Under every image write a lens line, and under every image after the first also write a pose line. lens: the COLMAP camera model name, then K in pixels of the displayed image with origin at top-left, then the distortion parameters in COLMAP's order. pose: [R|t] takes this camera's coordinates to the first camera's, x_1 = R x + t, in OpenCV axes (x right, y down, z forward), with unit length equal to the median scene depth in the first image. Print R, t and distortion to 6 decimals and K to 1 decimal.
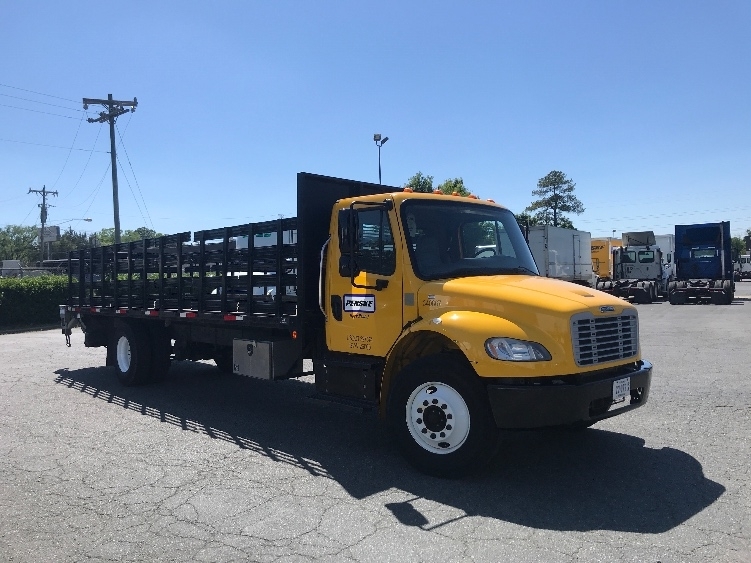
lens RADIAL K [[606.9, 0, 378.4], [0, 606.9, 266.9], [0, 0, 1]] dist [-0.006931, -0.002175]
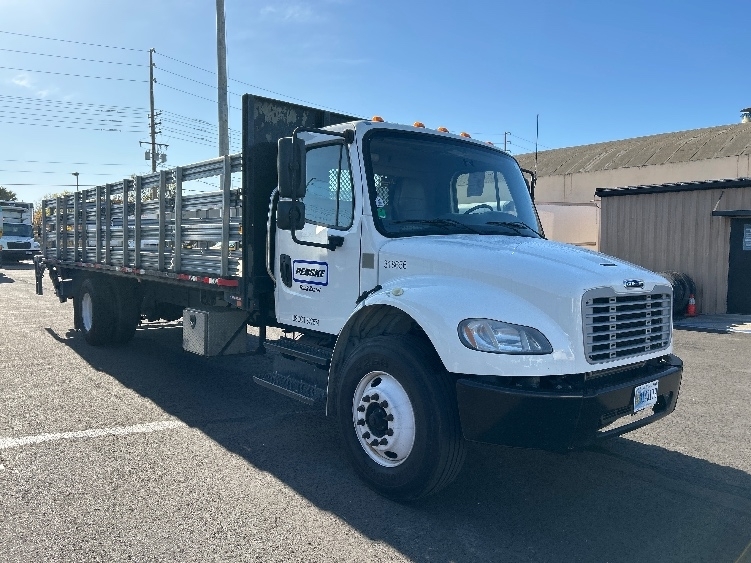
lens RADIAL K [[580.0, 0, 377.8], [0, 580.0, 299.4], [0, 0, 1]] dist [0.002837, 0.001070]
pose [[0.999005, 0.035940, -0.026401, 0.084278], [-0.032910, 0.993671, 0.107398, 0.021729], [0.030094, -0.106423, 0.993865, 0.281140]]
